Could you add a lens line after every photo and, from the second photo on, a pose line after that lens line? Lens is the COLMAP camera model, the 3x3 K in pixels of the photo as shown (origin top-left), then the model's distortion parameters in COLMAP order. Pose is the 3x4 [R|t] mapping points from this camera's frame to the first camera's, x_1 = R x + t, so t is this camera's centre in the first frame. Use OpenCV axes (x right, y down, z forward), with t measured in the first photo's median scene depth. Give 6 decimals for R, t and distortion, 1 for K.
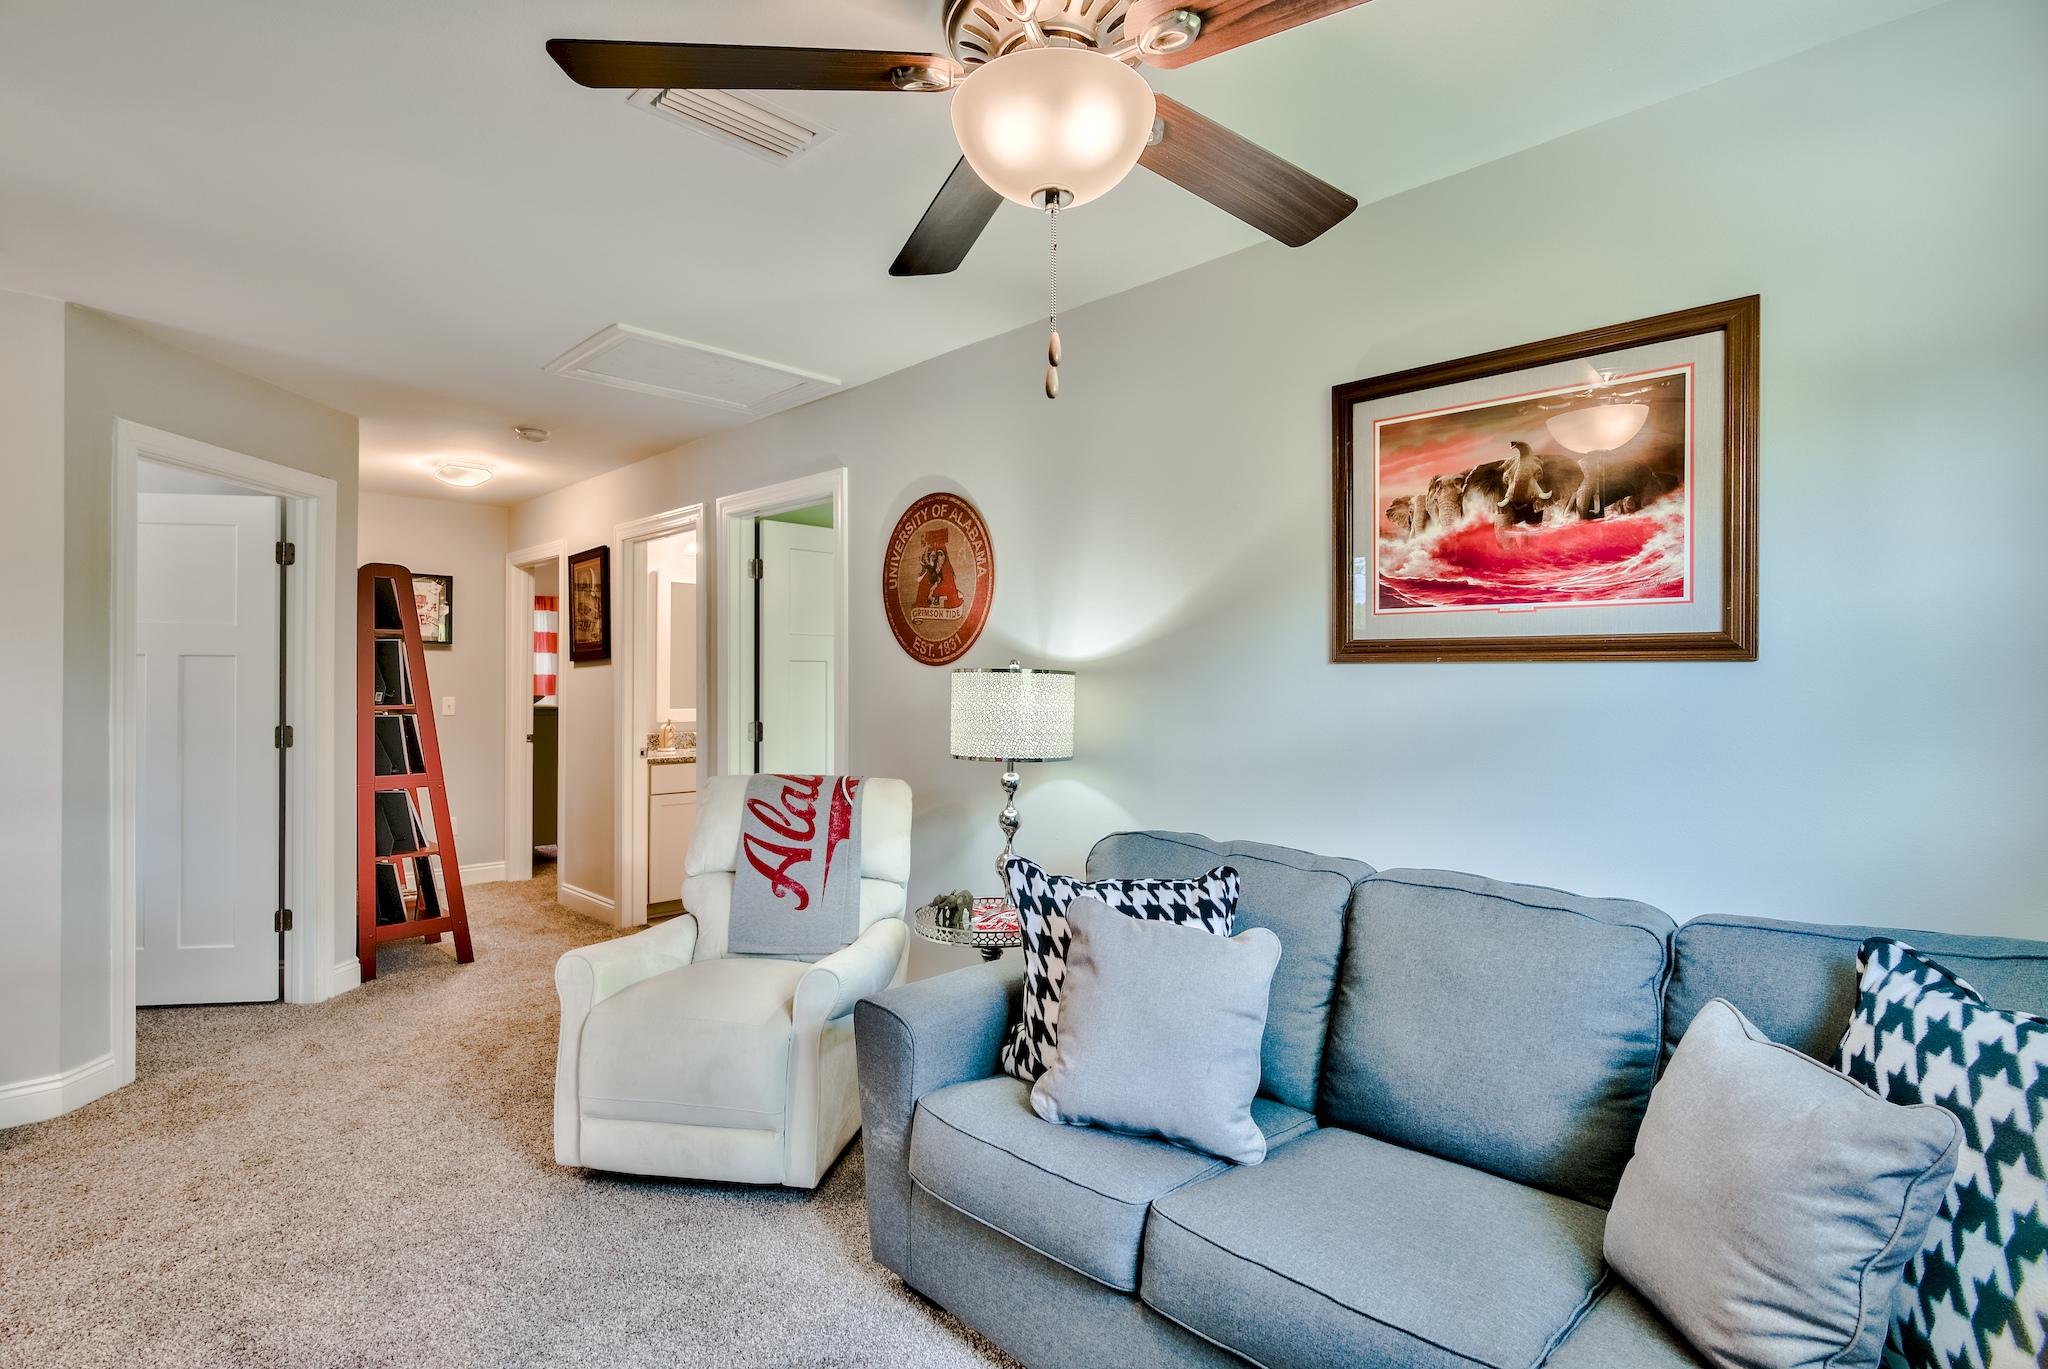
lens RADIAL K [[1012.7, 0, 1018.1], [0, 1012.7, 688.4], [0, 0, 1]] dist [-0.017108, 0.004024]
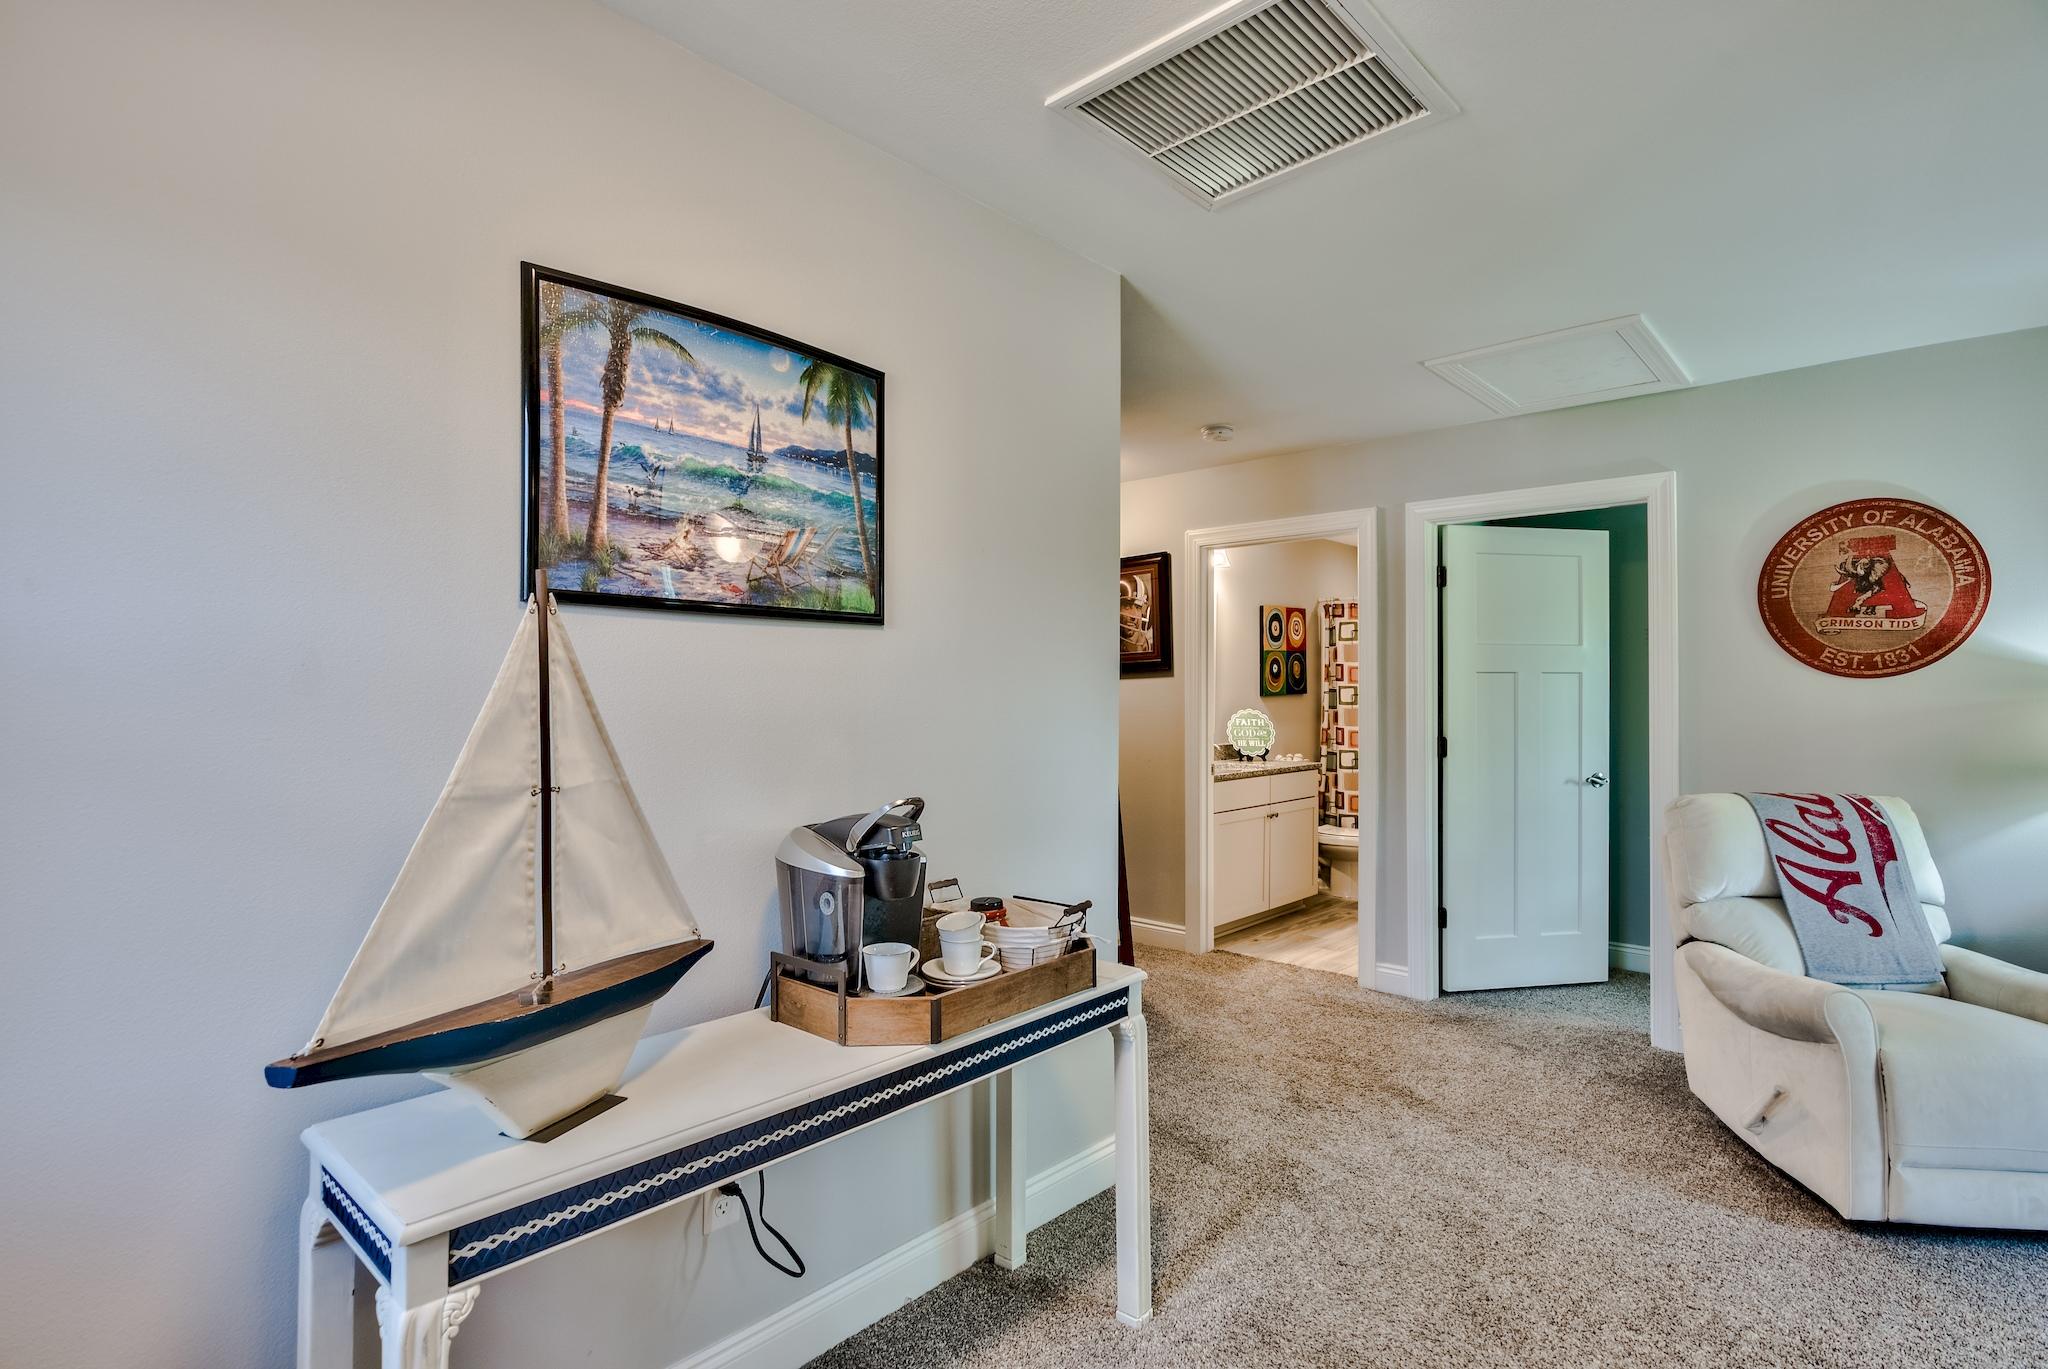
lens RADIAL K [[1012.7, 0, 1027.1], [0, 1012.7, 694.5], [0, 0, 1]] dist [-0.017108, 0.004024]
pose [[0.999055, -0.000248, 0.043454, -0.995732], [0.000494, 0.999984, -0.005667, -0.001995], [-0.043452, 0.005683, 0.999039, 0.092411]]
